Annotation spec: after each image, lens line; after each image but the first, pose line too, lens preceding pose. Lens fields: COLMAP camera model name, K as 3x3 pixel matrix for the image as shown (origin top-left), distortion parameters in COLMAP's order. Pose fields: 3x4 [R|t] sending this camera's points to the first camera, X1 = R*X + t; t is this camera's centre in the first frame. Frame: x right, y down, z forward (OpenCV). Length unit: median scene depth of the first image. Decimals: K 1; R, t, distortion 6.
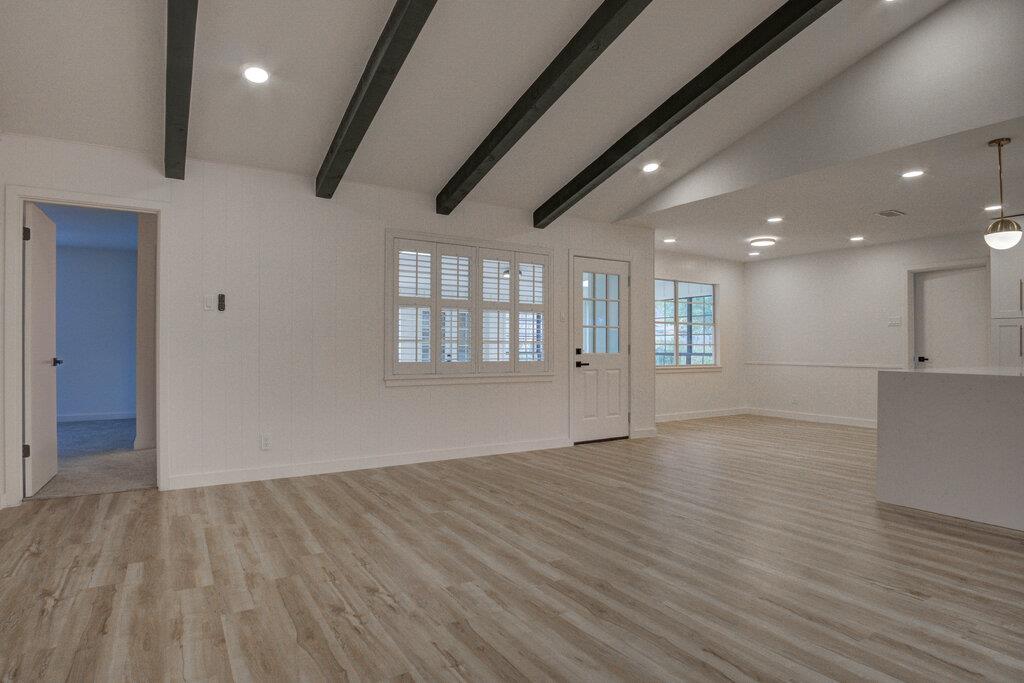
lens RADIAL K [[561.7, 0, 506.0], [0, 561.7, 328.4], [0, 0, 1]] dist [-0.047639, 0.011331]
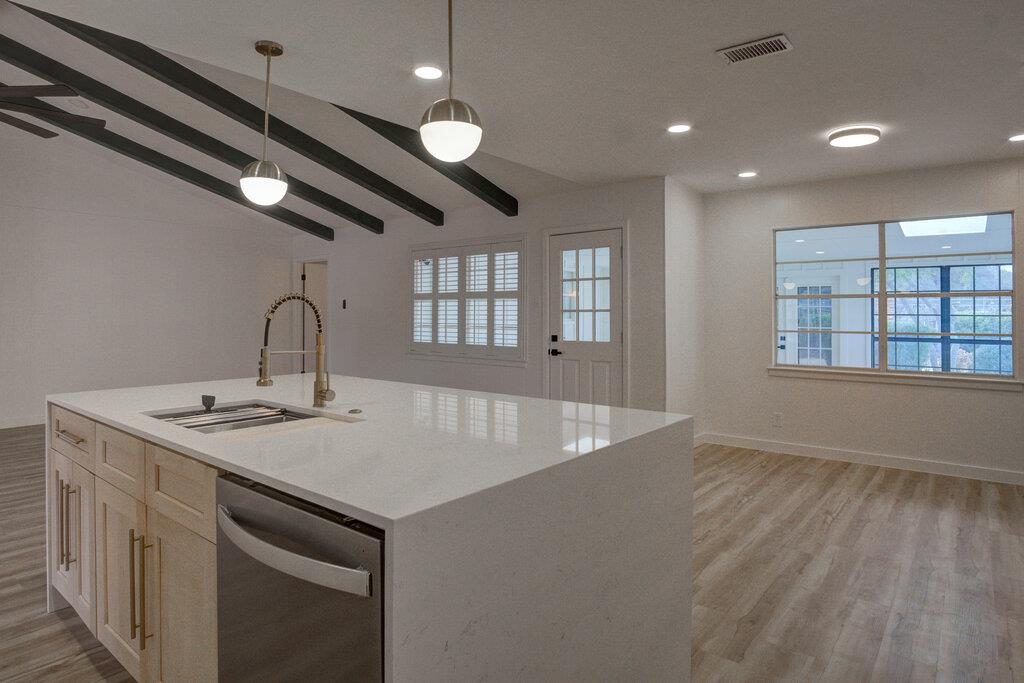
lens RADIAL K [[561.7, 0, 506.0], [0, 561.7, 328.4], [0, 0, 1]] dist [-0.047639, 0.011331]
pose [[0.336201, 0.015869, -0.941657, 1.133055], [0.027047, 0.999283, 0.026497, -0.002218], [0.941402, -0.034378, 0.335530, 0.720772]]
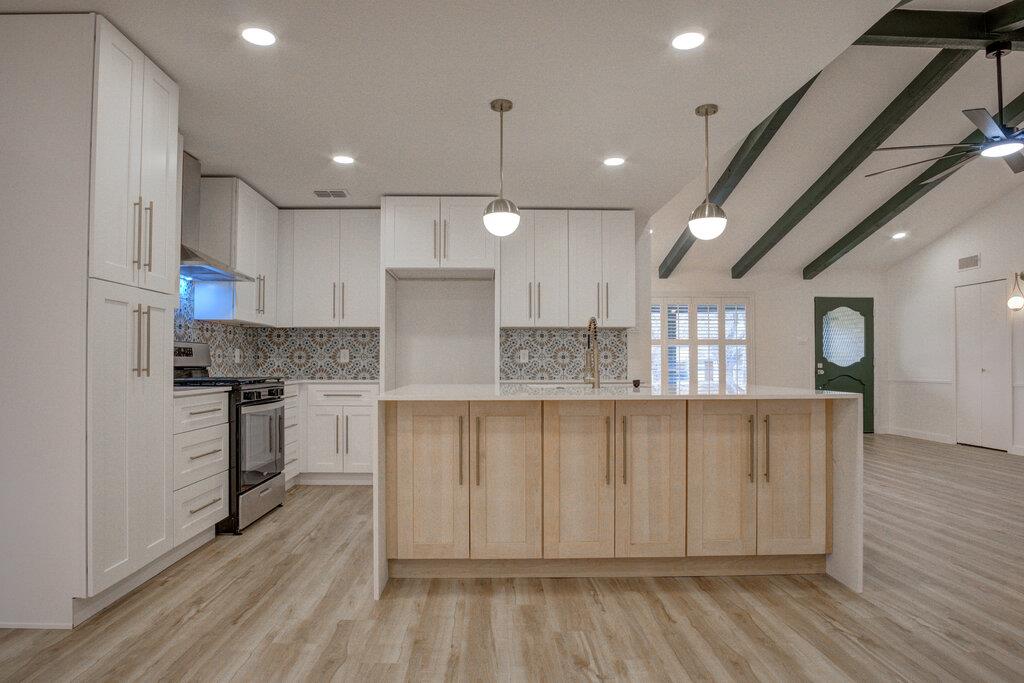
lens RADIAL K [[579.4, 0, 506.0], [0, 579.4, 358.4], [0, 0, 1]] dist [-0.033657, 0.001777]
pose [[-0.873408, 0.002386, 0.486983, 0.527534], [-0.017681, 0.999173, -0.036607, 0.049335], [-0.486667, -0.040583, -0.872644, 1.304435]]
